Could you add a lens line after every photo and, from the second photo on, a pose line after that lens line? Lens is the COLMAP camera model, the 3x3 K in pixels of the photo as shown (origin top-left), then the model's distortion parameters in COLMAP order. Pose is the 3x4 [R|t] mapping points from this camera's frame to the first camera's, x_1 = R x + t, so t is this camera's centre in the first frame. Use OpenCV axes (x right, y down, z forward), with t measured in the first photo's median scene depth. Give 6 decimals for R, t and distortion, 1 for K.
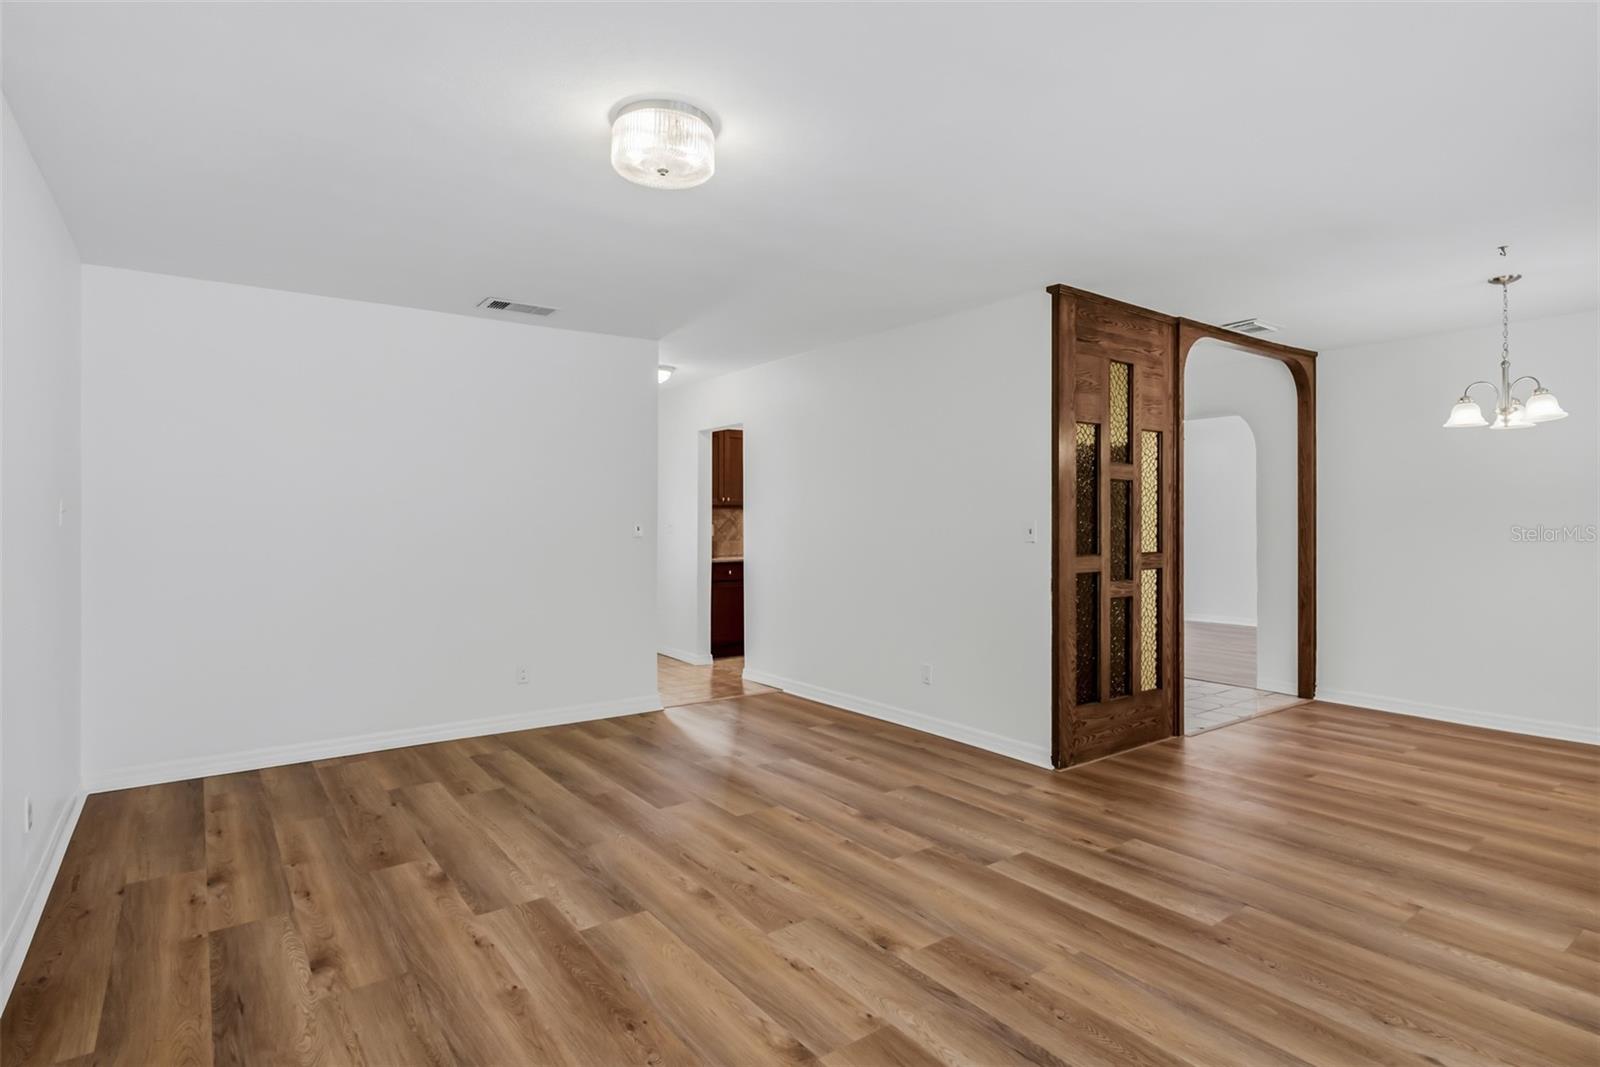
lens RADIAL K [[826.0, 0, 797.0], [0, 826.0, 523.9], [0, 0, 1]] dist [-0.006132, 0.001065]
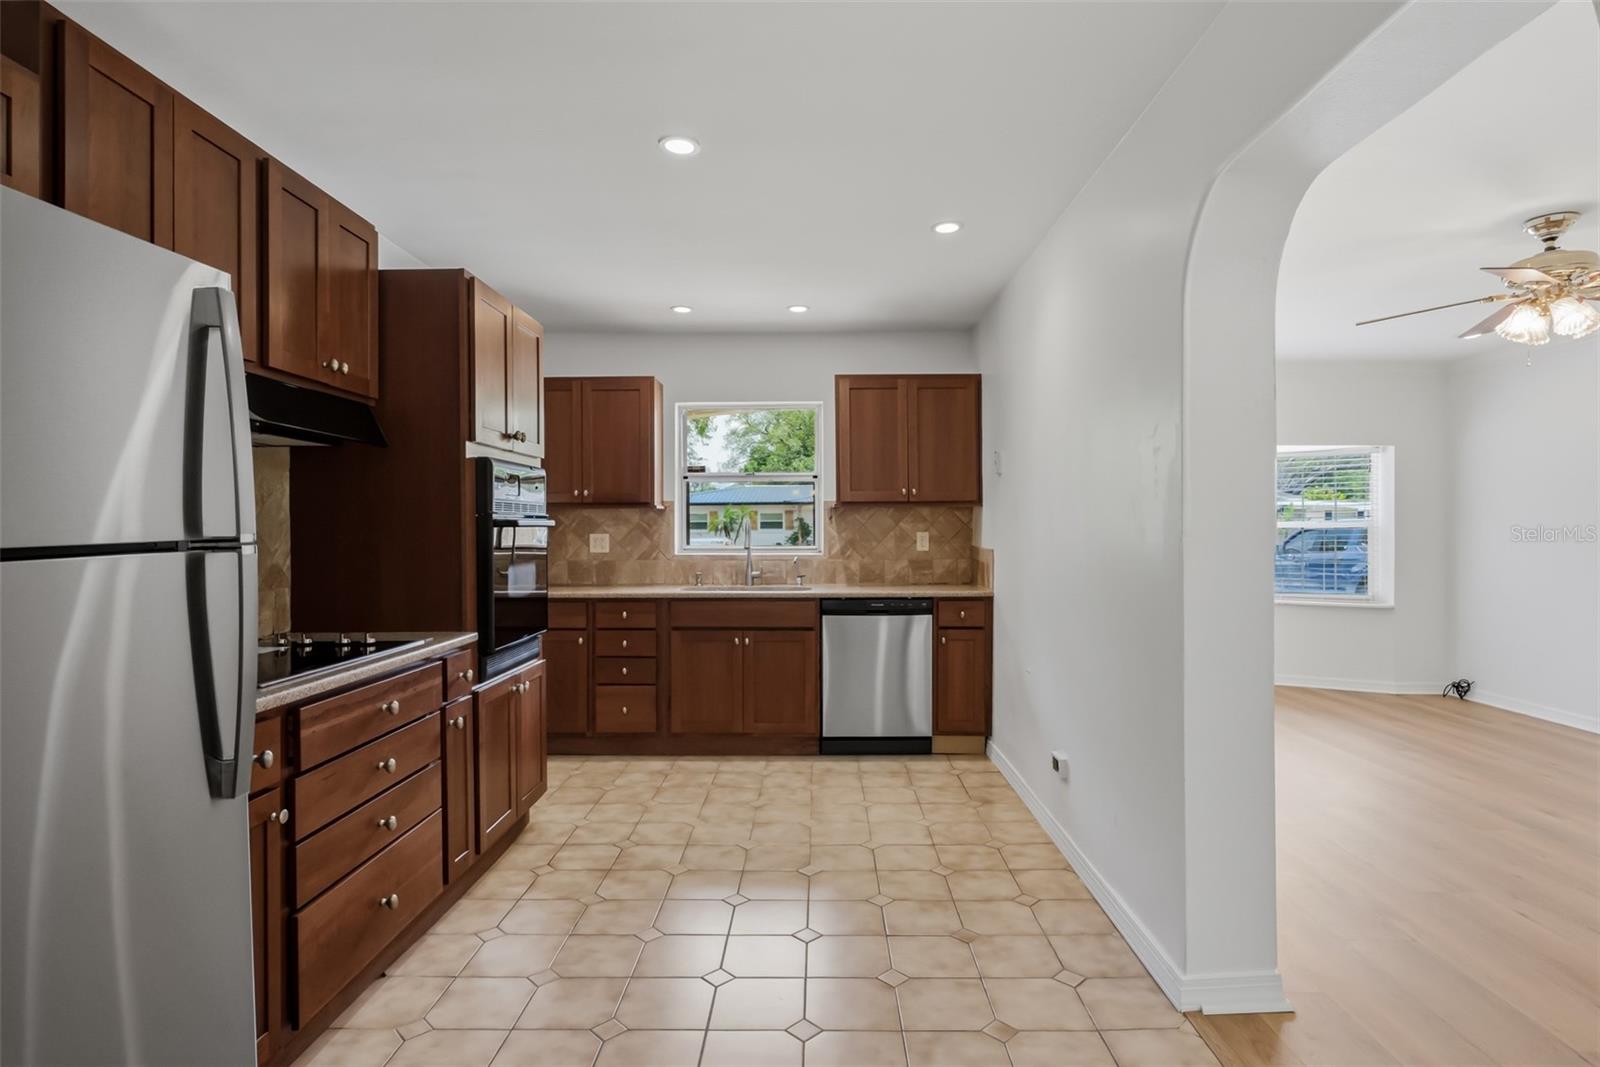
lens RADIAL K [[841.6, 0, 805.3], [0, 841.6, 530.1], [0, 0, 1]] dist [0.003410, 0.001004]
pose [[0.801329, -0.000758, -0.598223, 0.817803], [0.001102, 0.999999, 0.000208, -0.004228], [0.598223, -0.000826, 0.801329, 1.194652]]
